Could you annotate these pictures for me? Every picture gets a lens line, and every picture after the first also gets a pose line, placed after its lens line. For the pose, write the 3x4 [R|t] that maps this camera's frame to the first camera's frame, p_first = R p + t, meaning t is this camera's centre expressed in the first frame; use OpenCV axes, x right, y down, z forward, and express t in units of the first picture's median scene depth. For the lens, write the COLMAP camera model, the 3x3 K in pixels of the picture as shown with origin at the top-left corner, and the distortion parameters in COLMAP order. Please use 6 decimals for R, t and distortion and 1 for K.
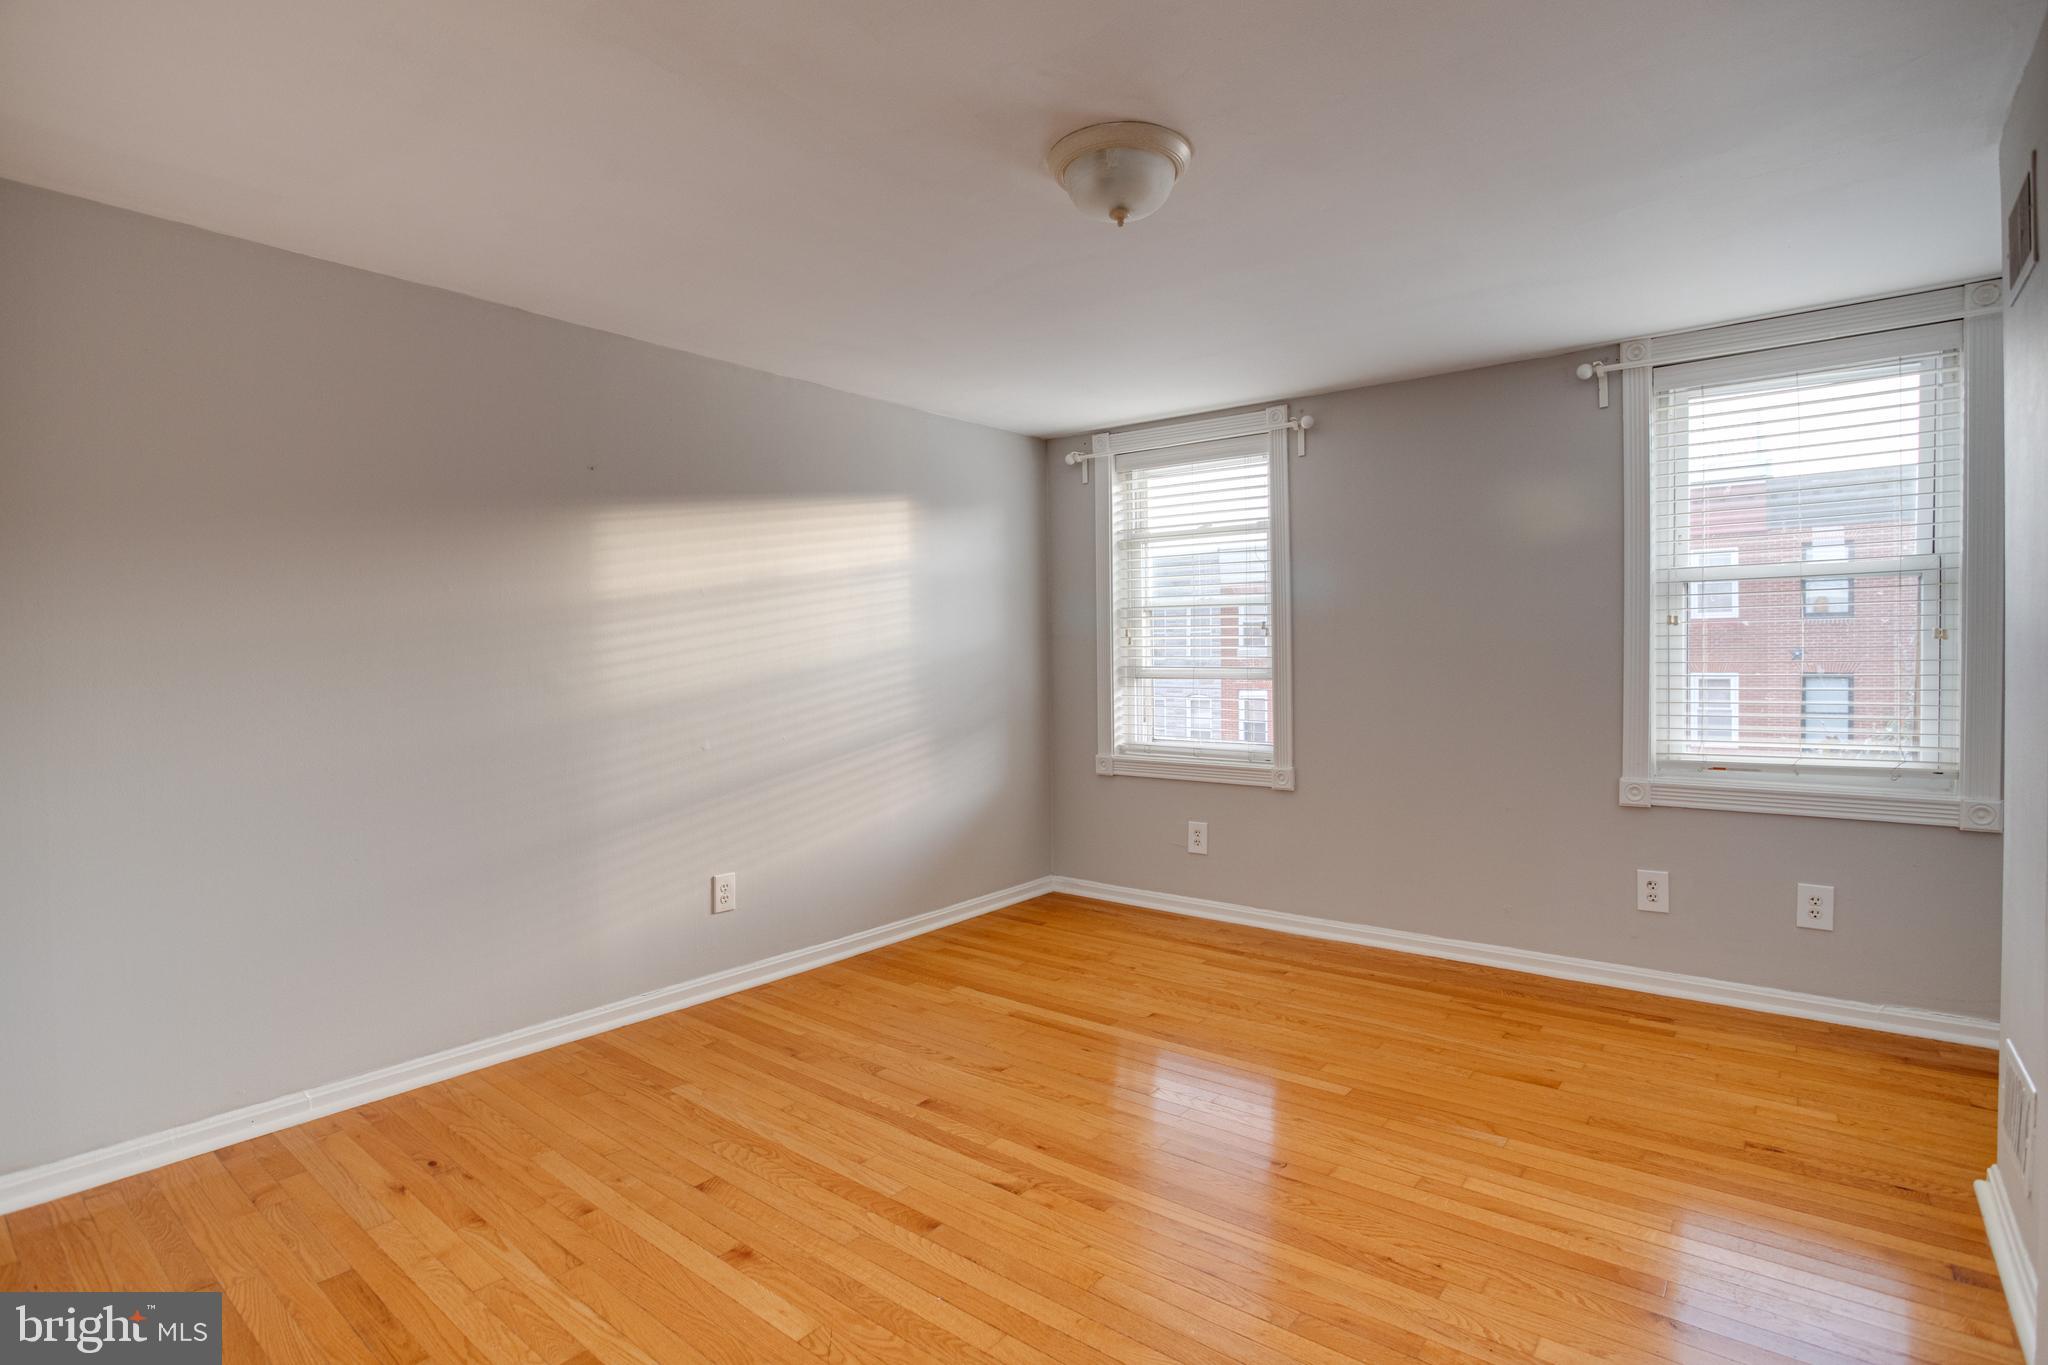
lens RADIAL K [[1002.1, 0, 1030.2], [0, 1002.1, 673.1], [0, 0, 1]] dist [-0.070668, 0.025437]
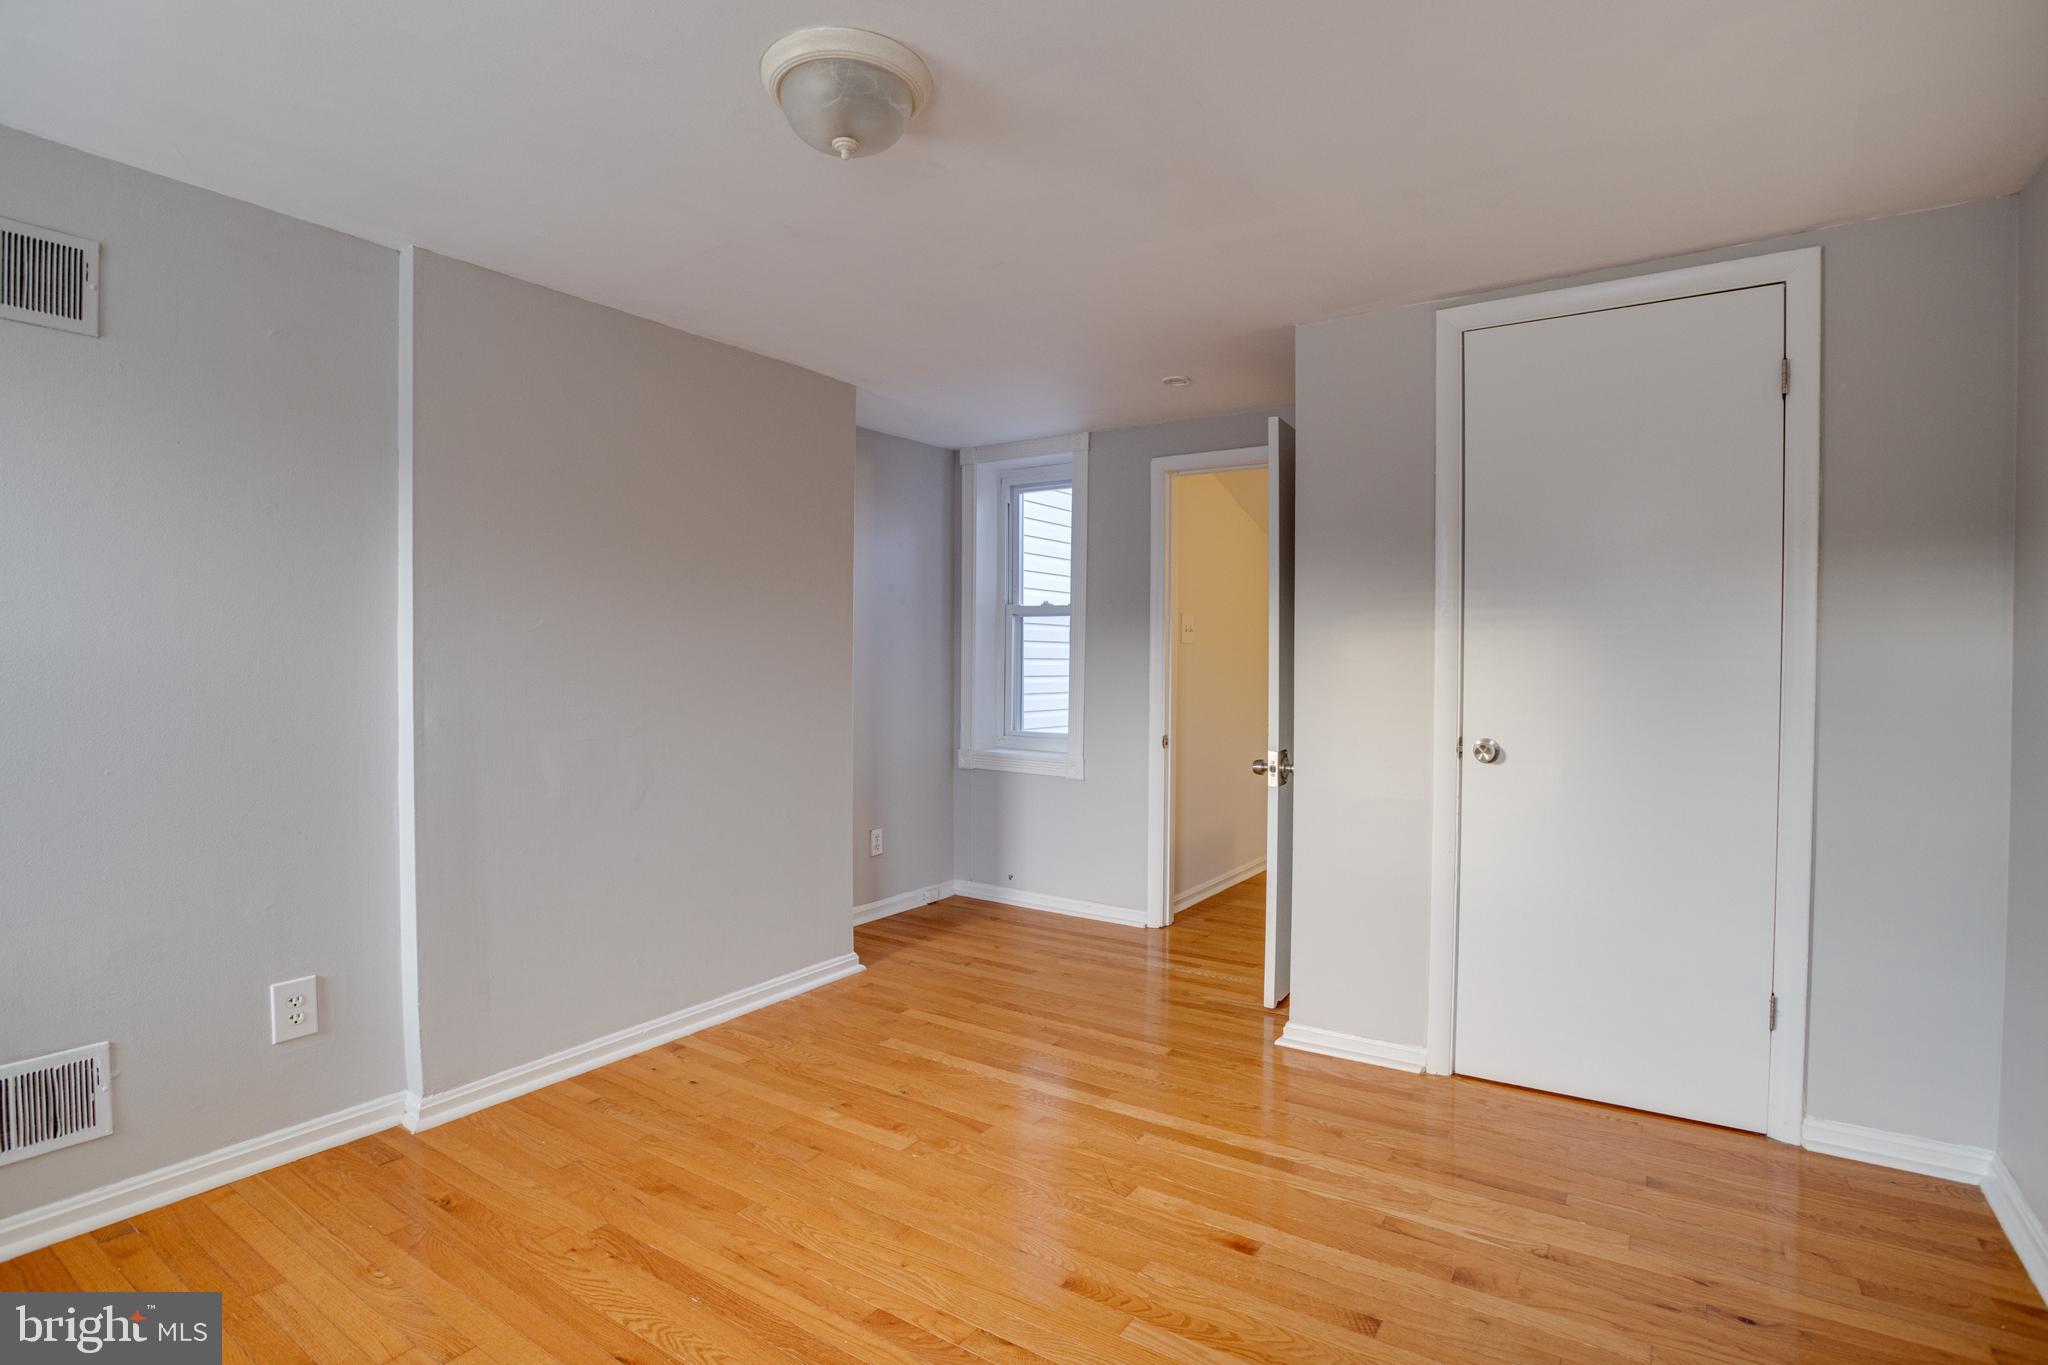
lens RADIAL K [[1002.1, 0, 1030.2], [0, 1002.1, 673.1], [0, 0, 1]] dist [-0.070668, 0.025437]
pose [[-0.996831, 0.008670, -0.079070, 0.002697], [0.006611, 0.999633, 0.026265, -0.020931], [0.079269, 0.025659, -0.996523, 1.074717]]
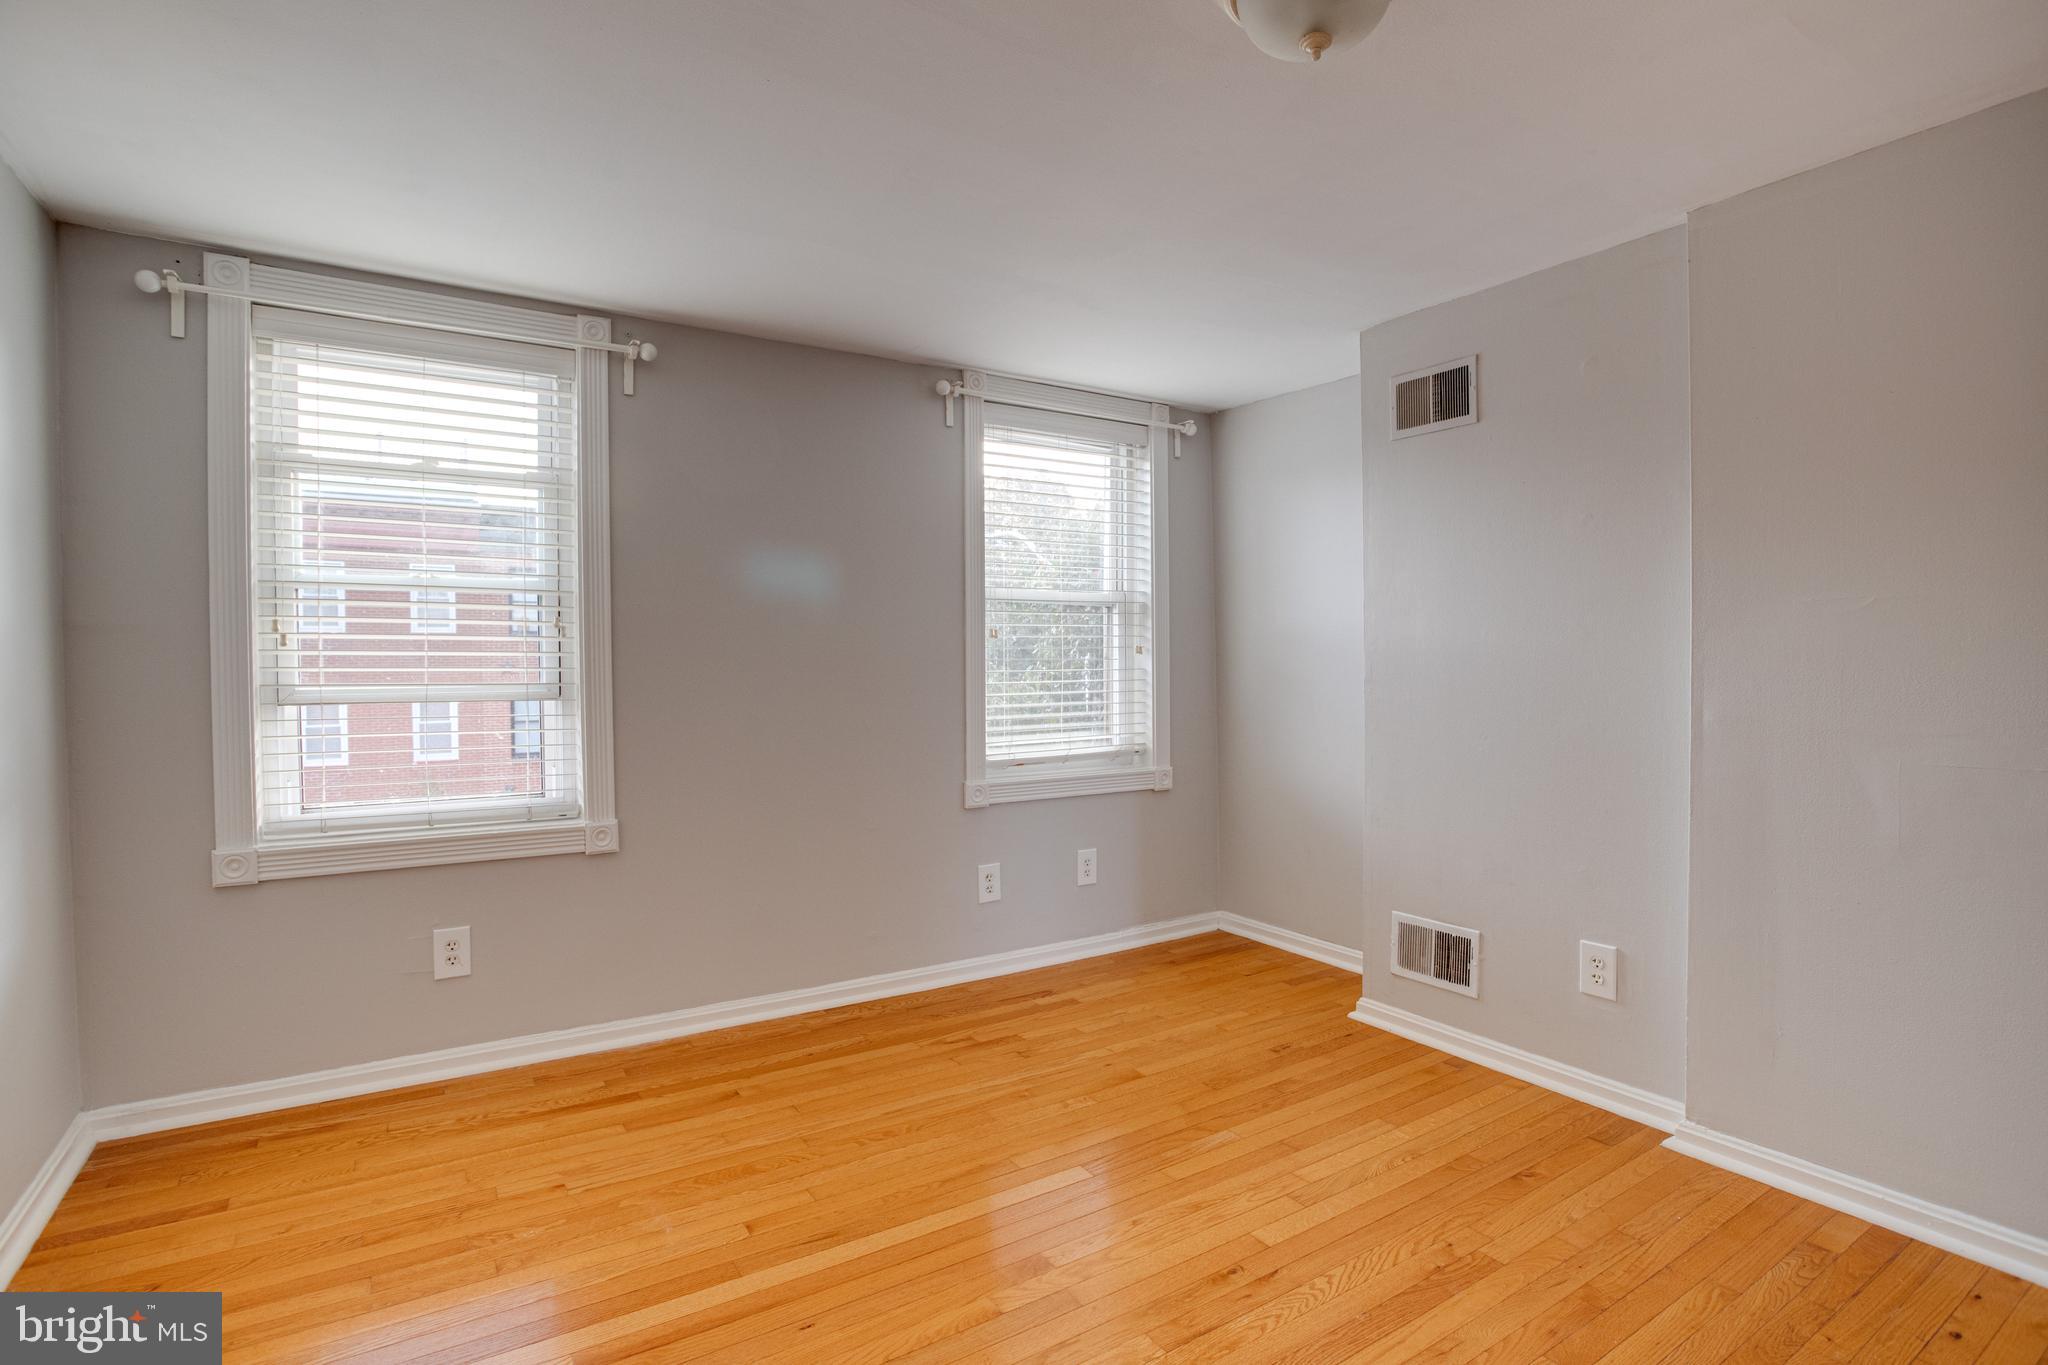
lens RADIAL K [[1002.1, 0, 1030.2], [0, 1002.1, 673.1], [0, 0, 1]] dist [-0.070668, 0.025437]
pose [[0.320588, -0.005416, 0.947203, -0.373996], [0.015338, 0.999882, 0.000526, -0.009089], [-0.947095, 0.014359, 0.320633, 0.560852]]
